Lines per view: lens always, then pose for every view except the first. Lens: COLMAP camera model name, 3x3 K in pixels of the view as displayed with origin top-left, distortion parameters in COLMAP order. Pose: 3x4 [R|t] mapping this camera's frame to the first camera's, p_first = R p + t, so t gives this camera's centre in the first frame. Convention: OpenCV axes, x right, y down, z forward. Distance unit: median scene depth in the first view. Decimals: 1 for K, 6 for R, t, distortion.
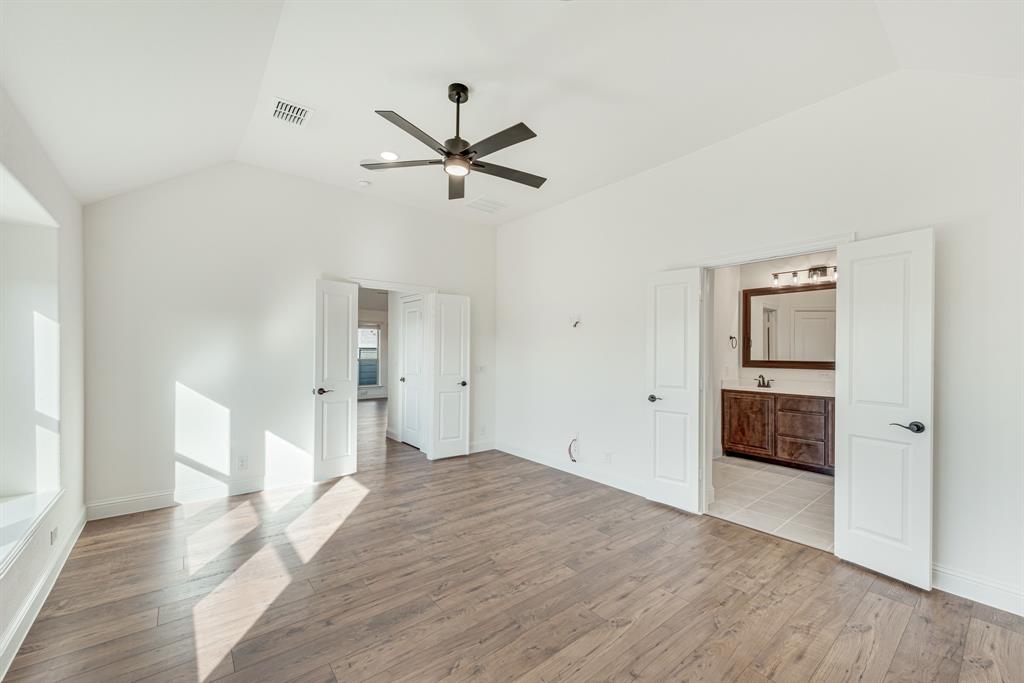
lens RADIAL K [[399.8, 0, 518.4], [0, 399.8, 352.7], [0, 0, 1]] dist [0.018513, -0.000734]
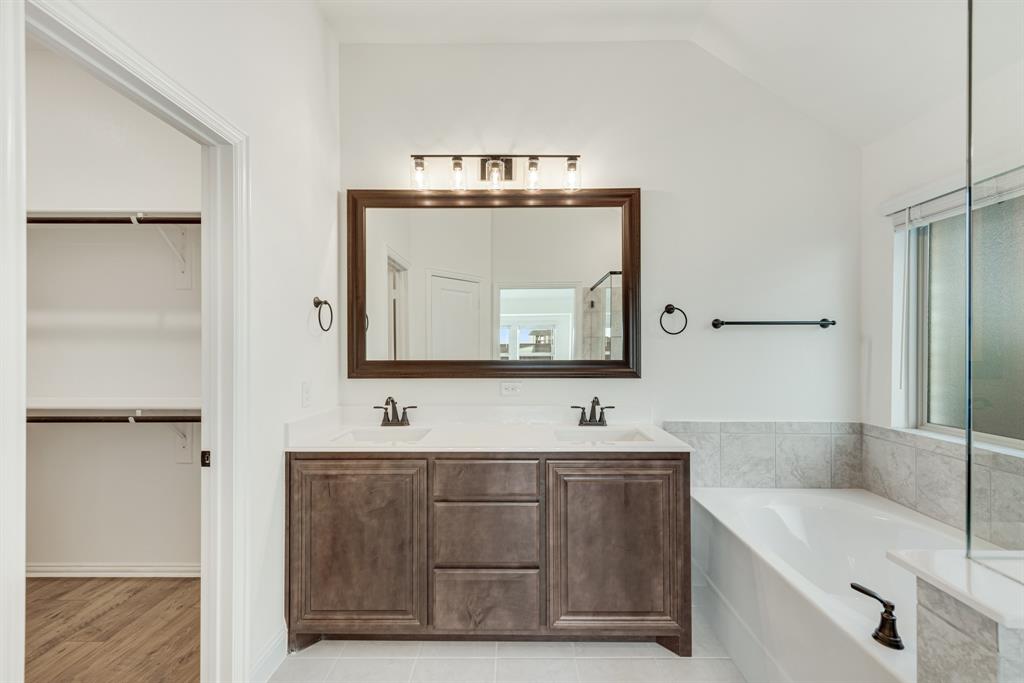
lens RADIAL K [[399.8, 0, 514.1], [0, 399.8, 350.2], [0, 0, 1]] dist [0.018513, -0.000734]
pose [[0.637075, -0.005512, 0.770782, 0.383902], [0.004211, 0.999984, 0.003671, 0.007437], [-0.770790, 0.000907, 0.637088, 0.667363]]
